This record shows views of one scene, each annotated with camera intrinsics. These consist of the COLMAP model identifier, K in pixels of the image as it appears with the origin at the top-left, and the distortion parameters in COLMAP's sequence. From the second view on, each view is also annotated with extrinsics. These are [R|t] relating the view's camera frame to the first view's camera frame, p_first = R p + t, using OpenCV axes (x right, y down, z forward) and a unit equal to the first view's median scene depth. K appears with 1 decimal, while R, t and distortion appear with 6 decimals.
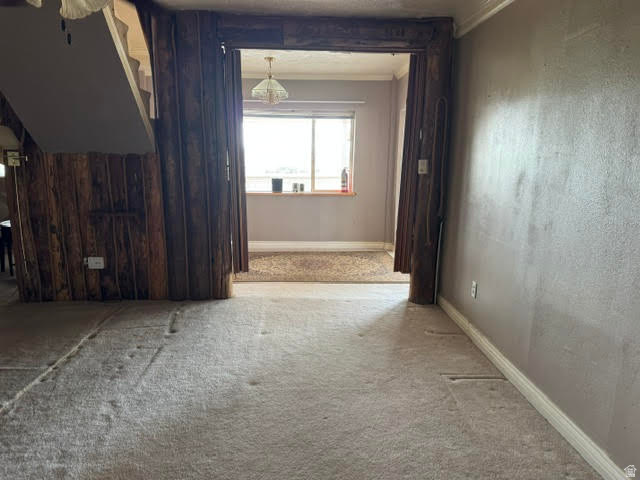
lens RADIAL K [[456.8, 0, 317.9], [0, 456.8, 241.2], [0, 0, 1]] dist [0.000206, -0.006147]
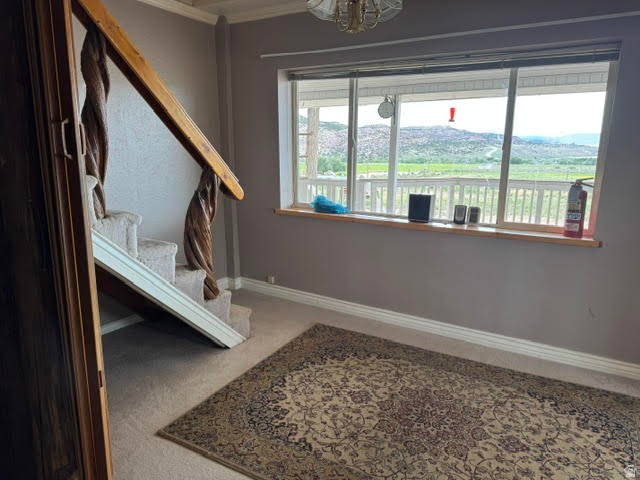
lens RADIAL K [[456.8, 0, 321.3], [0, 456.8, 235.8], [0, 0, 1]] dist [0.000206, -0.006147]
pose [[0.833737, 0.106622, -0.541769, 0.079775], [-0.104377, 0.993922, 0.034979, -0.082748], [0.542206, 0.027385, 0.839799, 0.437184]]
